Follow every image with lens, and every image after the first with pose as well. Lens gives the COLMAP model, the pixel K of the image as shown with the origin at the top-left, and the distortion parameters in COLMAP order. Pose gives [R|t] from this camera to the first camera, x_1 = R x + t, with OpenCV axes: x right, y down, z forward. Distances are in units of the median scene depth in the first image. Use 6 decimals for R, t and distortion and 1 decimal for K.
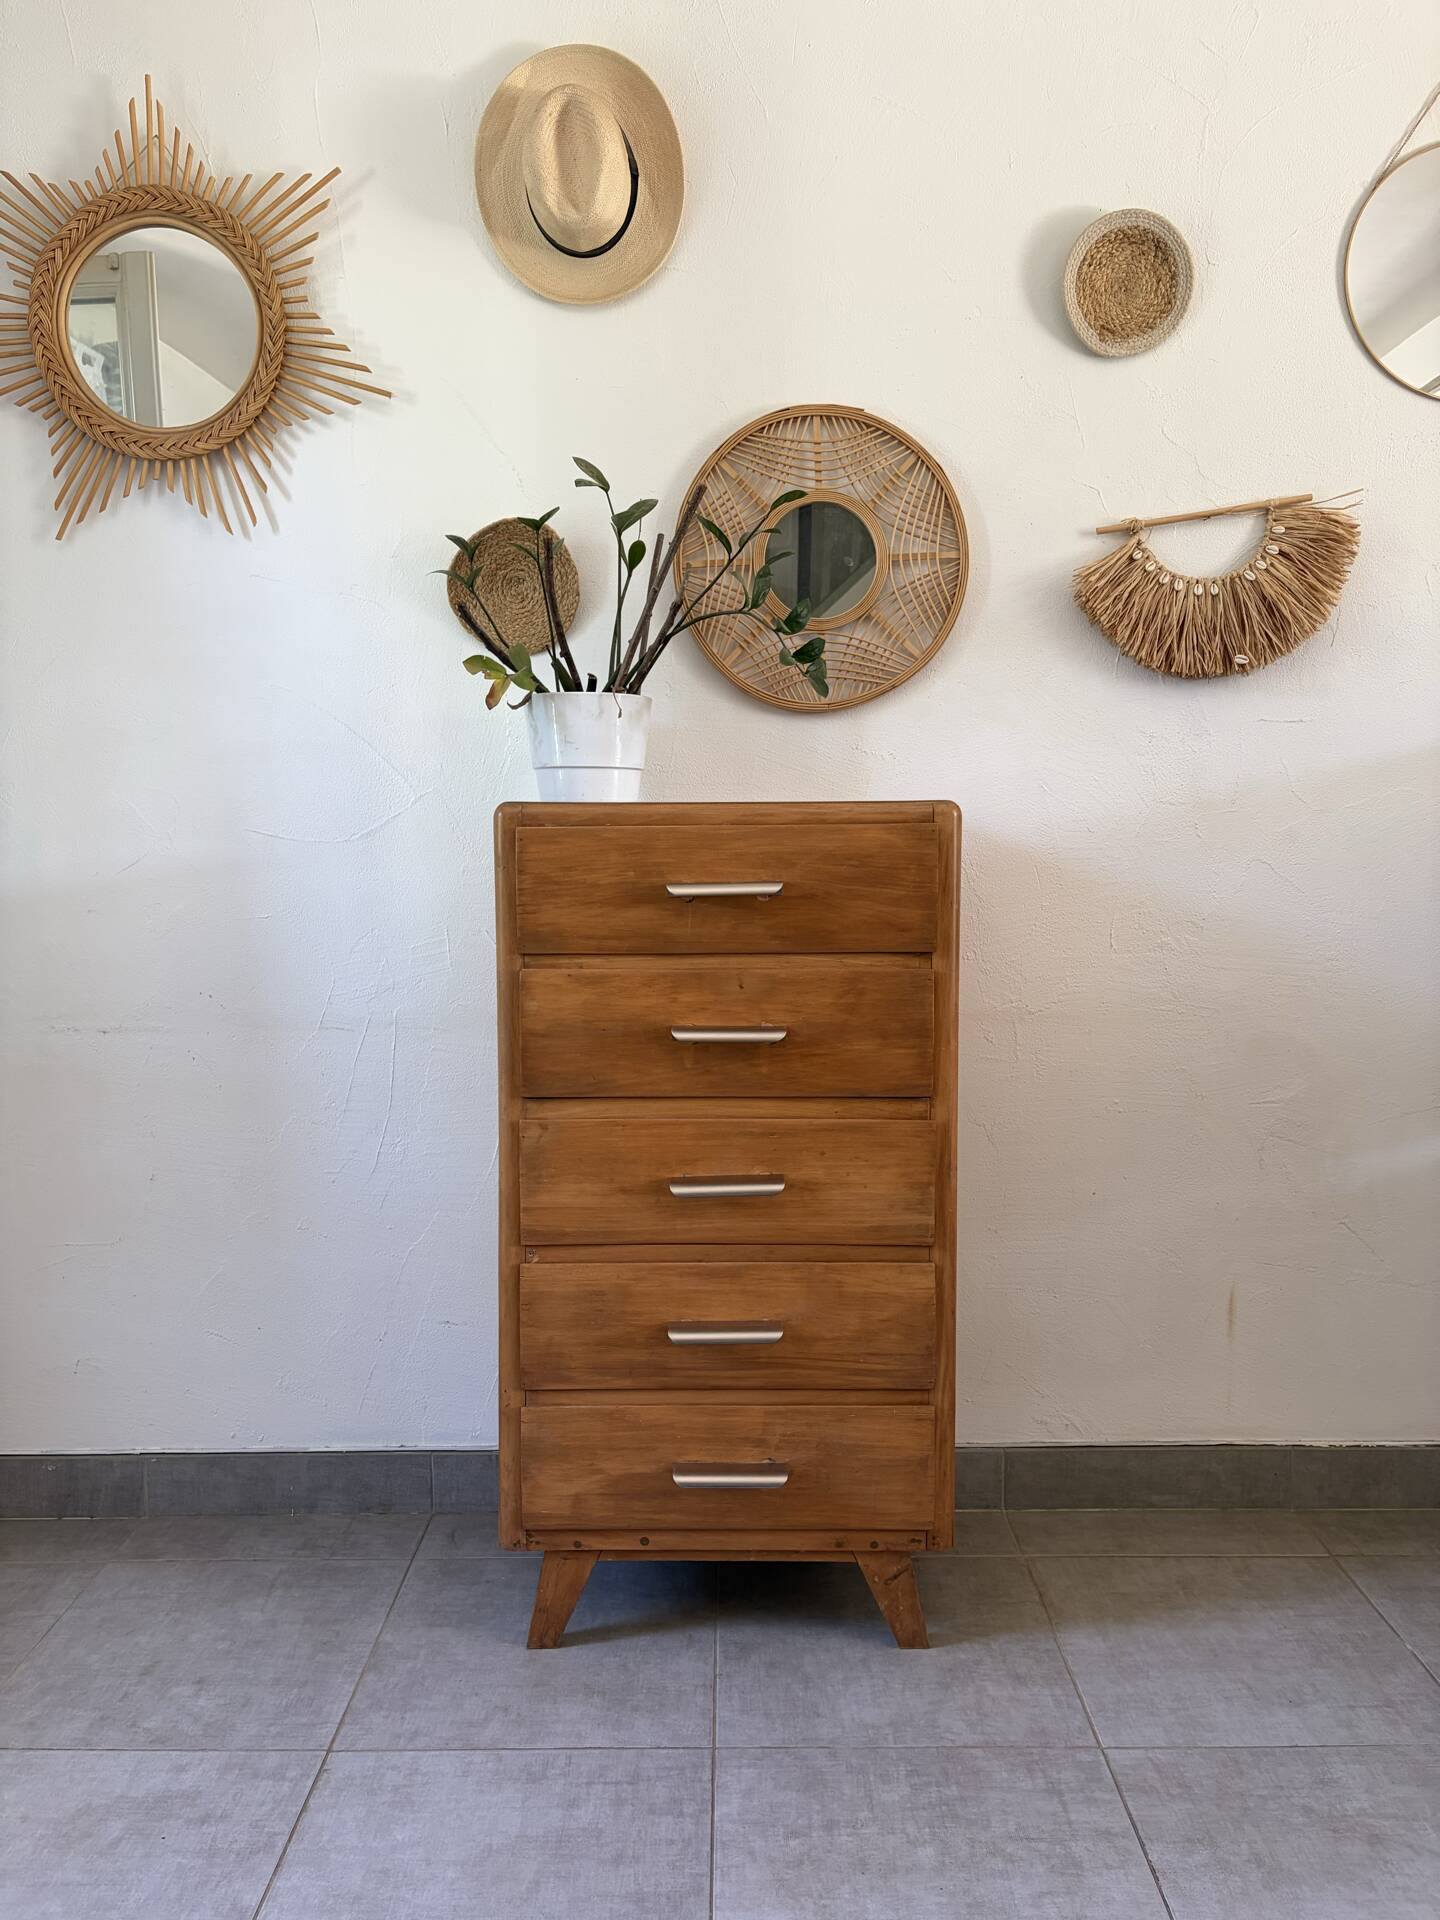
lens RADIAL K [[1450.9, 0, 718.9], [0, 1450.9, 964.7], [0, 0, 1]] dist [0.030769, -0.031899]
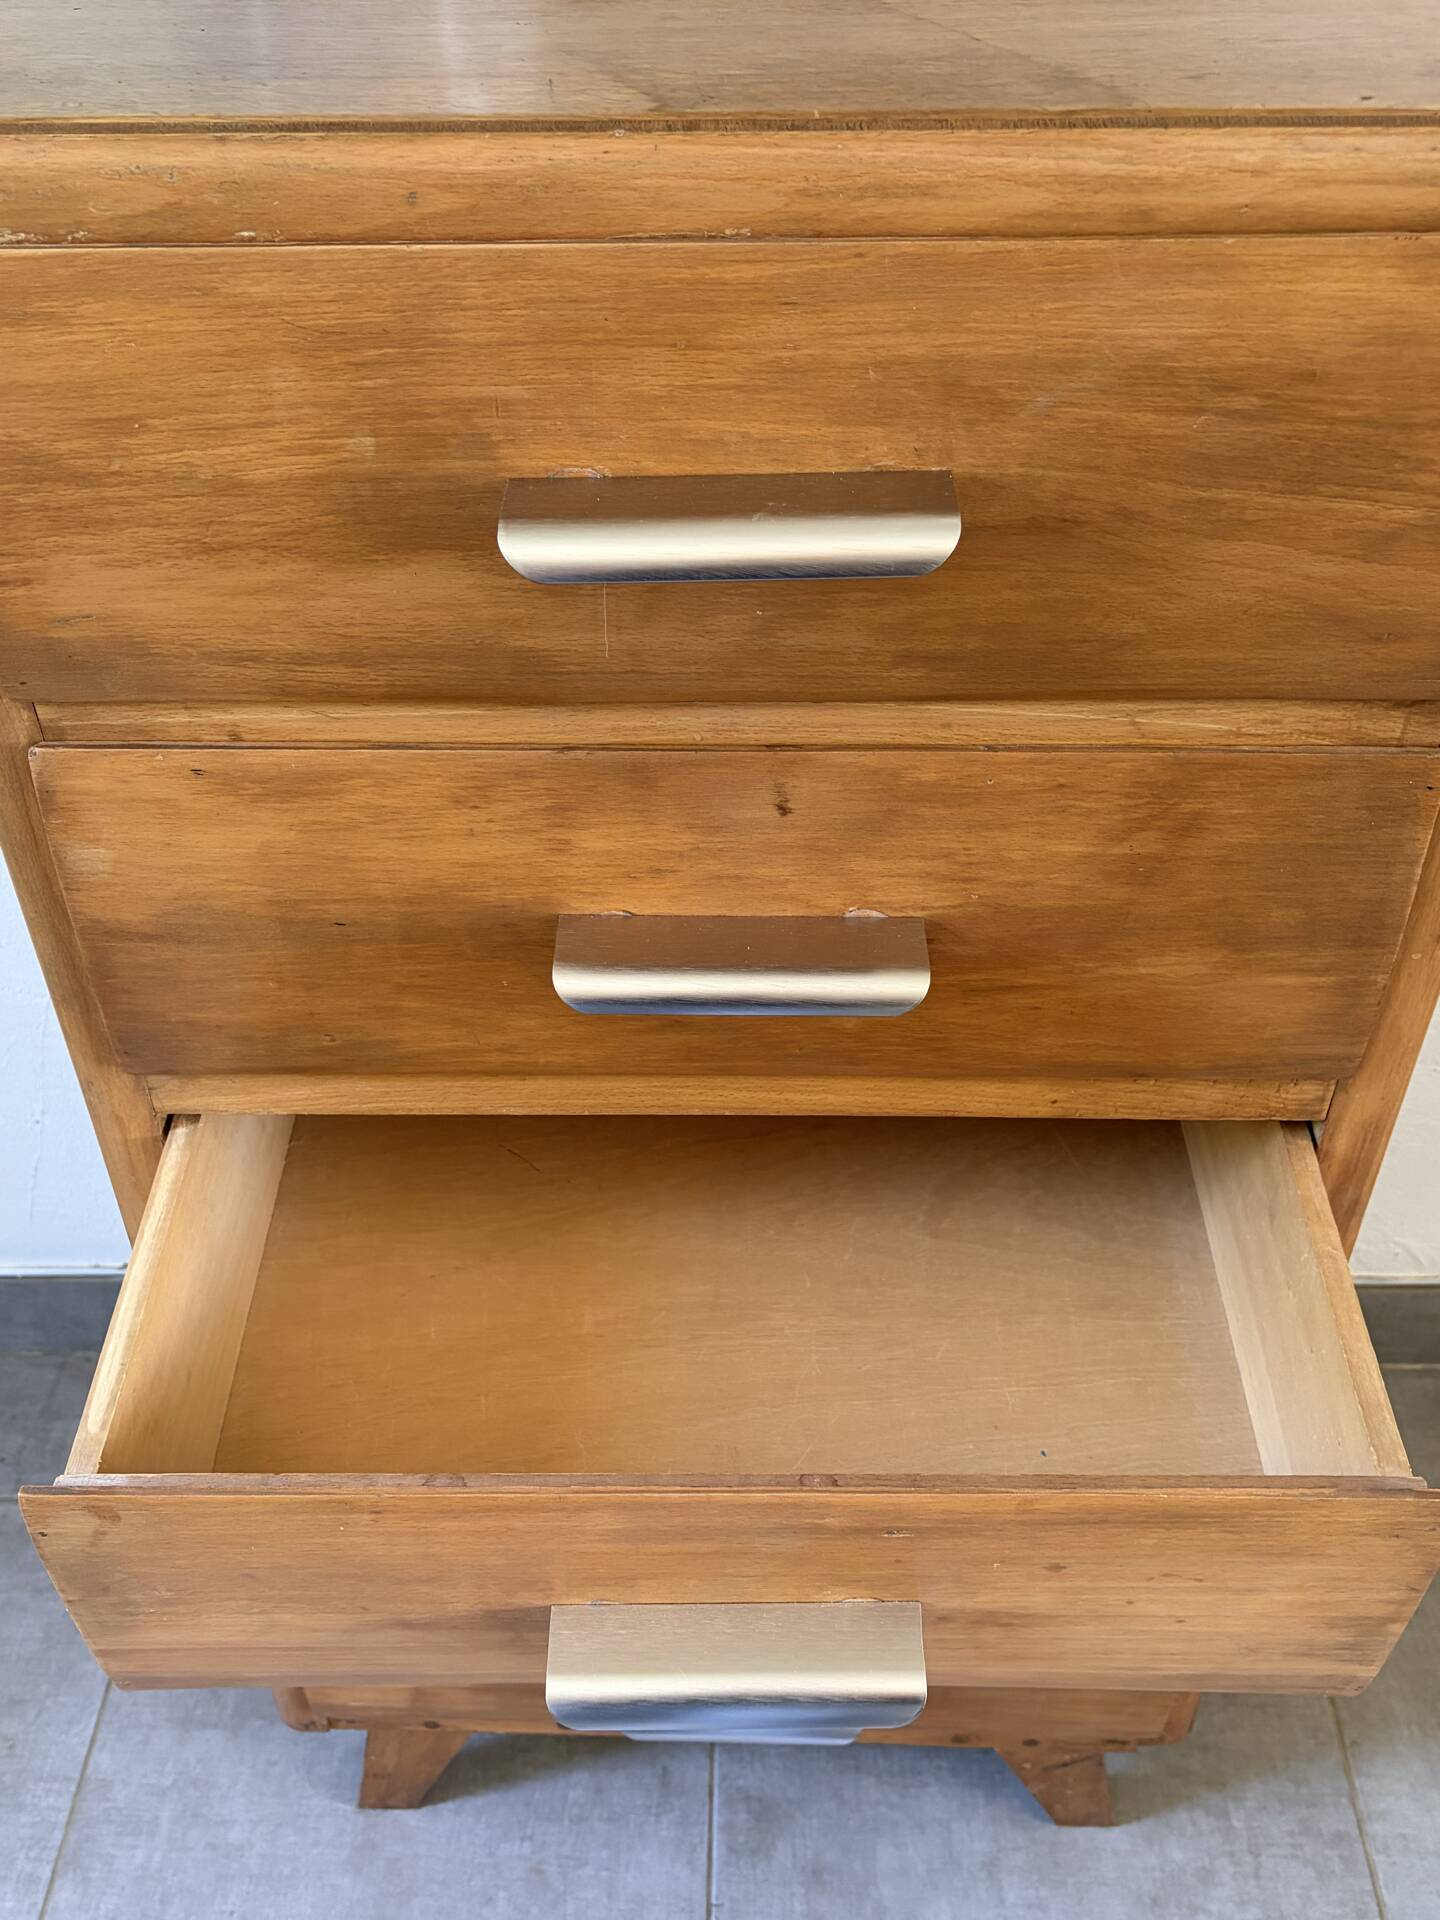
lens RADIAL K [[1768.6, 0, 709.3], [0, 1768.6, 977.2], [0, 0, 1]] dist [0.015650, 0.000000]
pose [[0.999849, 0.005812, -0.016387, 0.006095], [0.005021, 0.805819, 0.592141, -0.168159], [0.016646, -0.592134, 0.805668, 0.677968]]
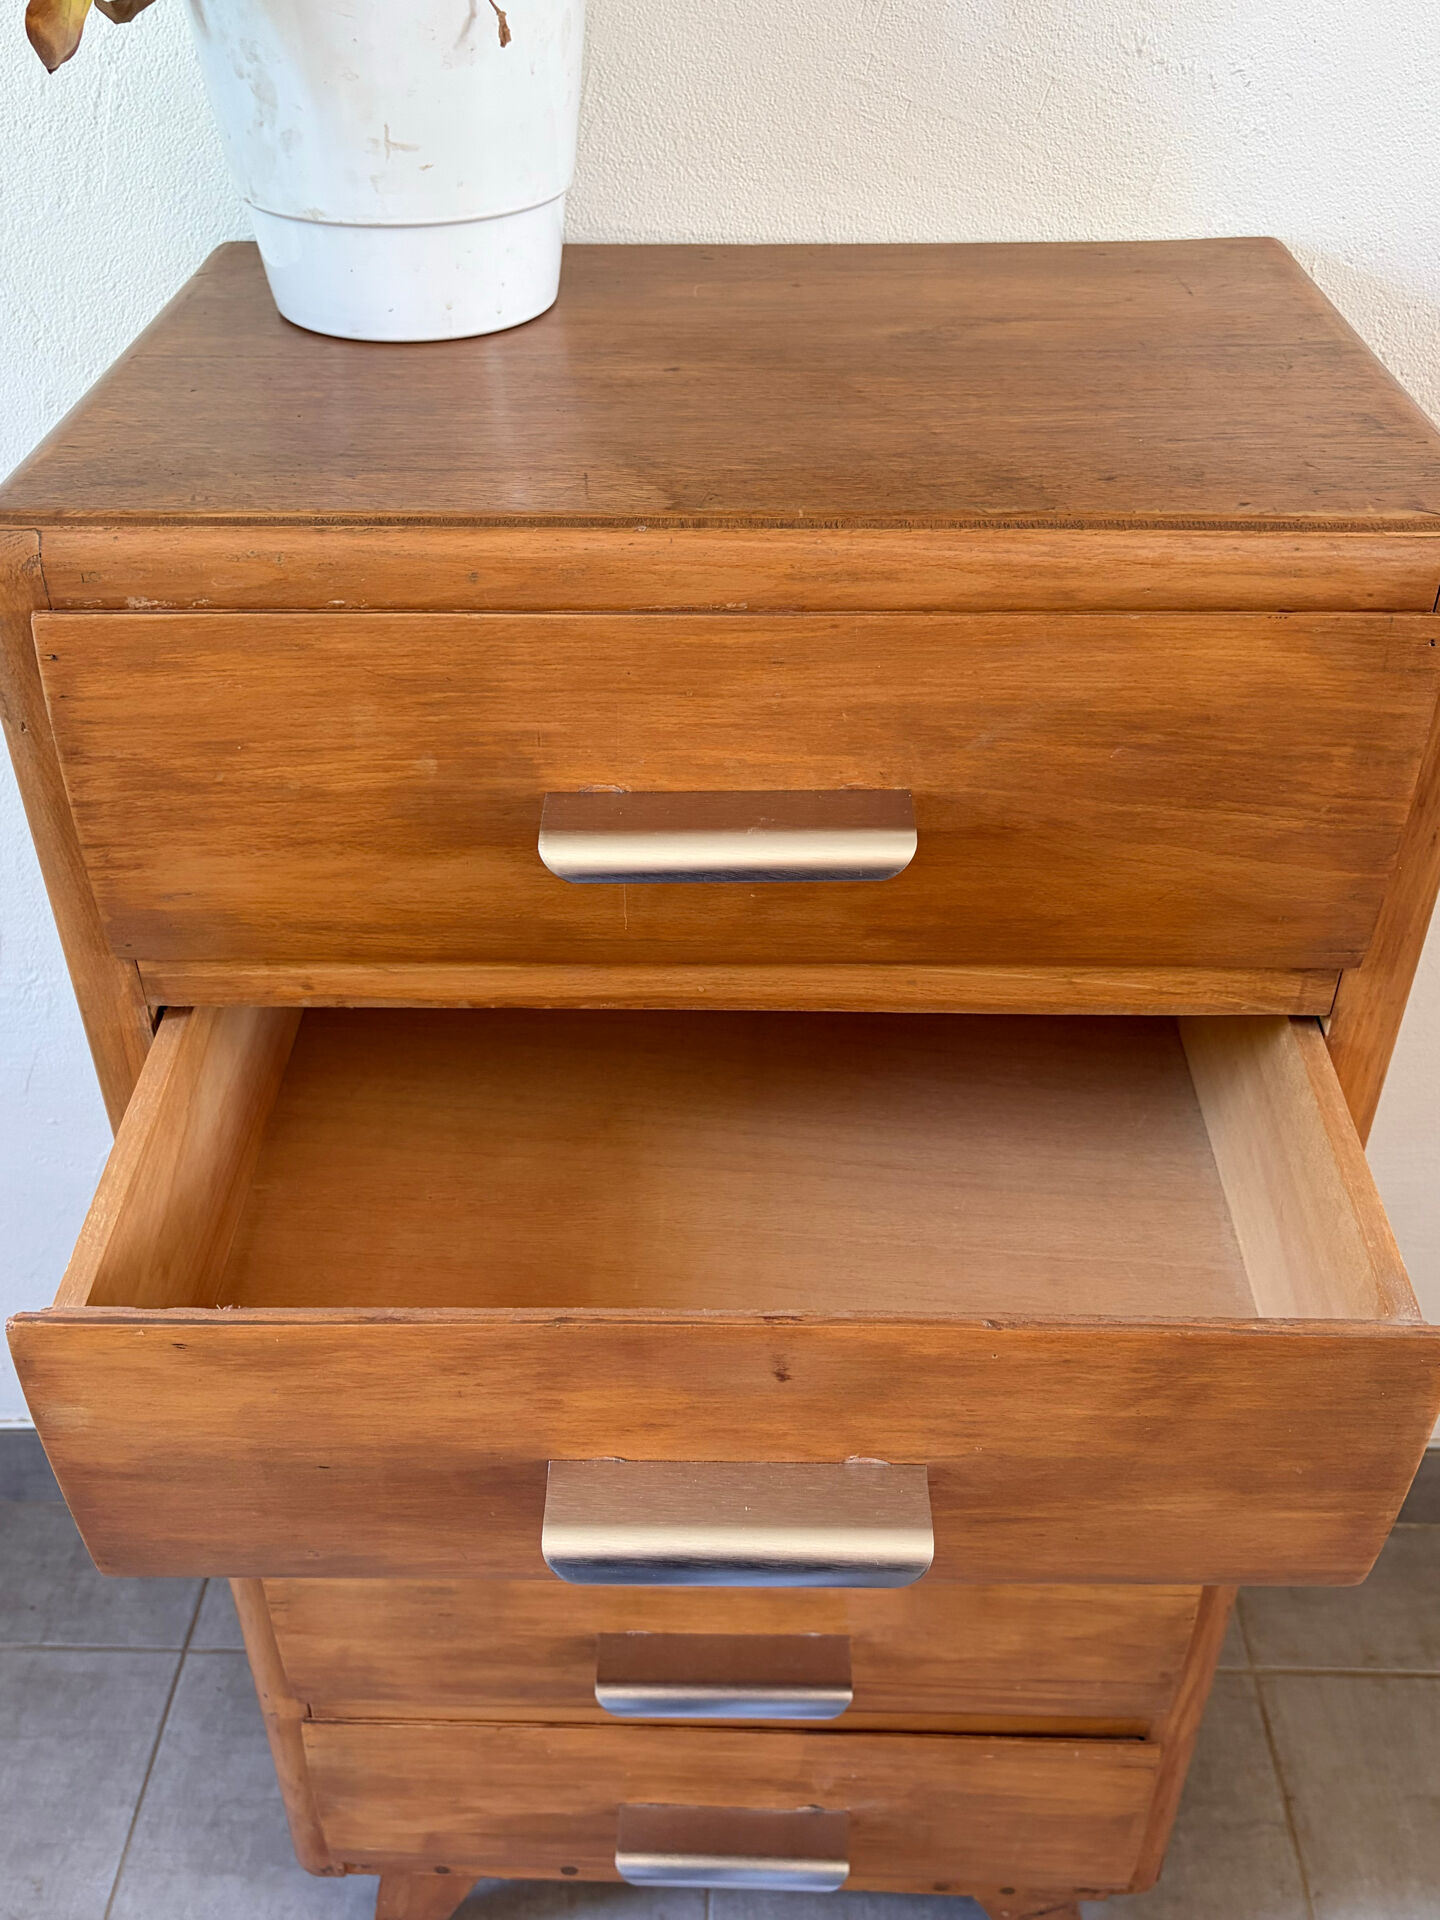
lens RADIAL K [[1768.6, 0, 715.3], [0, 1768.6, 973.1], [0, 0, 1]] dist [0.015650, 0.000000]
pose [[0.999823, 0.011944, -0.014550, 0.007050], [-0.002417, 0.847992, 0.530004, -0.220612], [0.018669, -0.529875, 0.847870, 0.641761]]
